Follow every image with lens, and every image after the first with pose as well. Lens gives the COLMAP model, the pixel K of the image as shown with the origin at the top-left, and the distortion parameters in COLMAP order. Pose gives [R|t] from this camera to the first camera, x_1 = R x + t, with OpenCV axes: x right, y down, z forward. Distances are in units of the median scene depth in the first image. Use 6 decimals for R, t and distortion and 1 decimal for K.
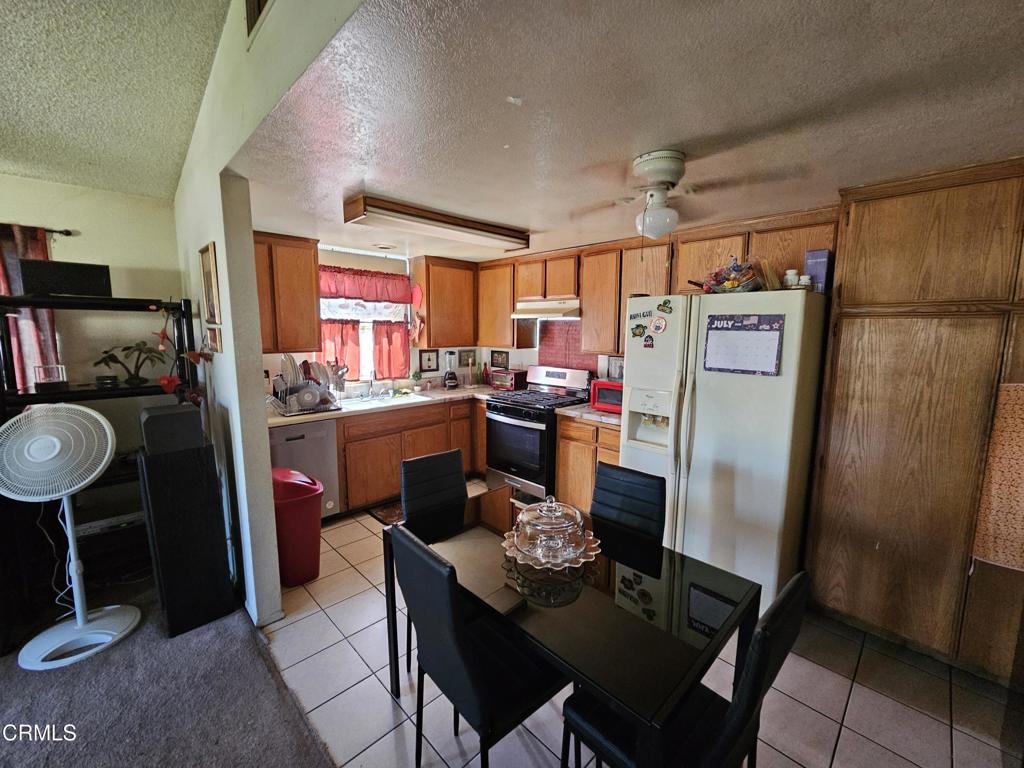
lens RADIAL K [[418.5, 0, 513.0], [0, 418.5, 385.8], [0, 0, 1]] dist [-0.004646, 0.001247]
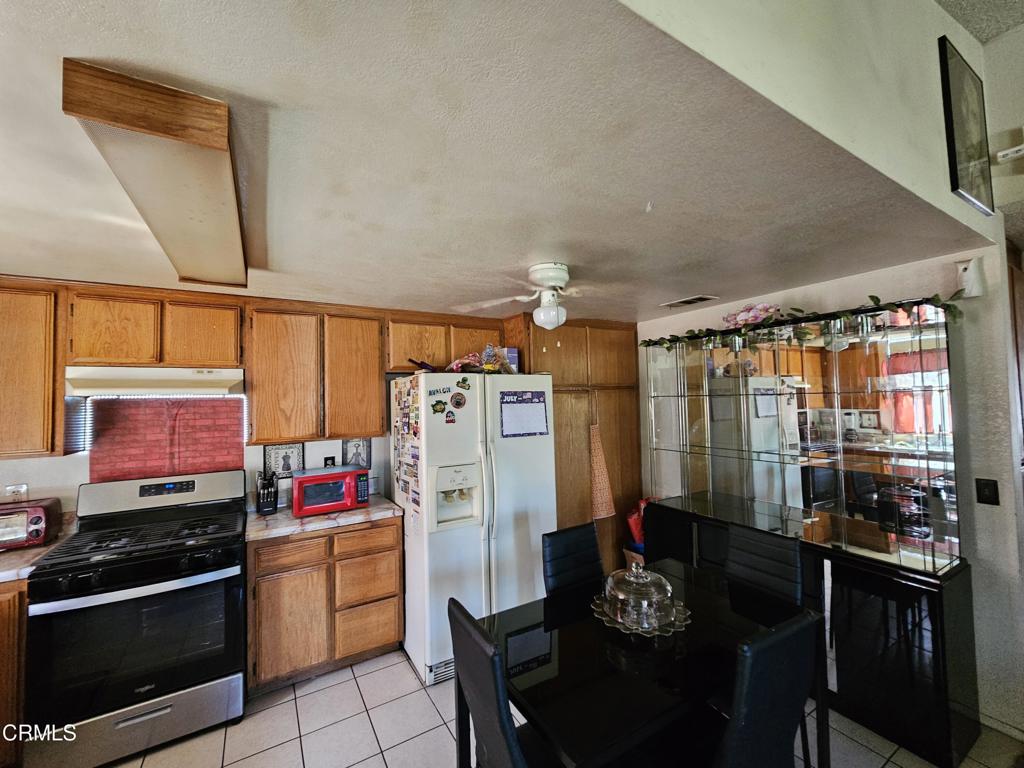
lens RADIAL K [[418.5, 0, 511.9], [0, 418.5, 383.3], [0, 0, 1]] dist [-0.004646, 0.001247]
pose [[0.232056, 0.025177, 0.972377, -0.619019], [0.159472, 0.985154, -0.063566, -0.097672], [-0.959541, 0.169817, 0.224595, 0.612660]]
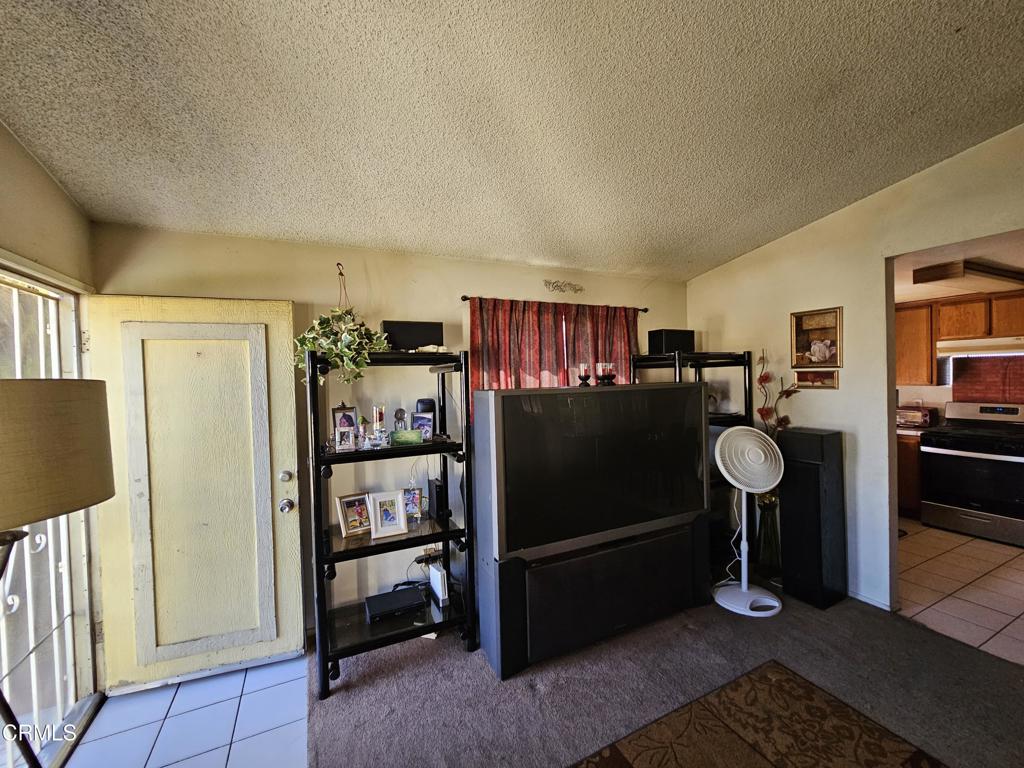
lens RADIAL K [[418.5, 0, 509.7], [0, 418.5, 385.8], [0, 0, 1]] dist [-0.004646, 0.001247]
pose [[0.946510, -0.026234, -0.321605, -1.133547], [-0.010711, 0.993586, -0.112572, 0.065662], [0.322496, 0.109995, 0.940158, -0.520457]]
